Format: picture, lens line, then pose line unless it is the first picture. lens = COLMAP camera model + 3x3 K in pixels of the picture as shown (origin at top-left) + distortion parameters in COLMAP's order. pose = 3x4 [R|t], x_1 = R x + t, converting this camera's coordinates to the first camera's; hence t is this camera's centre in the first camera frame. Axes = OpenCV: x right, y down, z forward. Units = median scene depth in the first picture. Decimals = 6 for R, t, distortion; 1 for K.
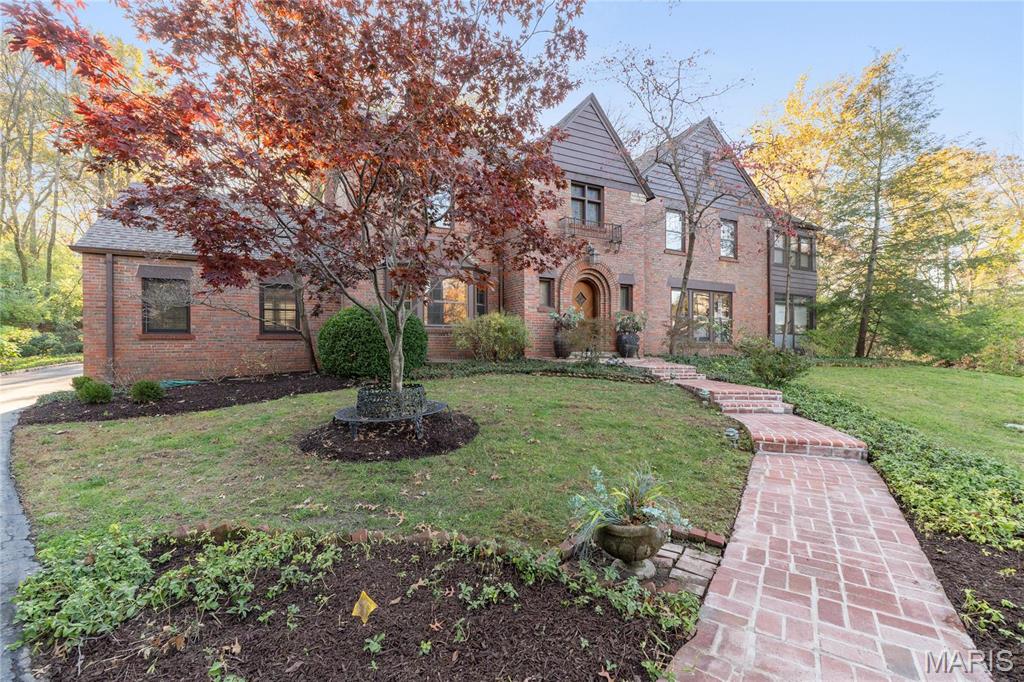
lens RADIAL K [[434.7, 0, 513.8], [0, 434.7, 334.1], [0, 0, 1]] dist [-0.003397, -0.000152]
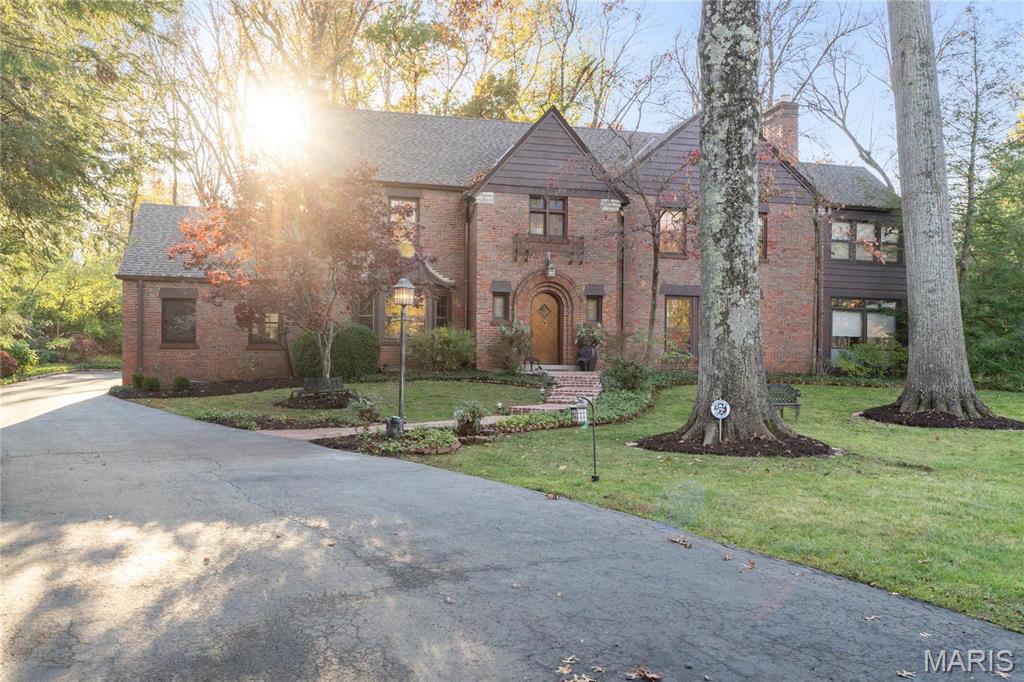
lens RADIAL K [[903.6, 0, 511.5], [0, 903.6, 343.2], [0, 0, 1]] dist [0.006137, 0.000608]
pose [[0.973630, 0.007667, -0.228004, 0.643824], [-0.007702, 0.999970, 0.000736, -0.010723], [0.228003, 0.001040, 0.973660, -1.183548]]
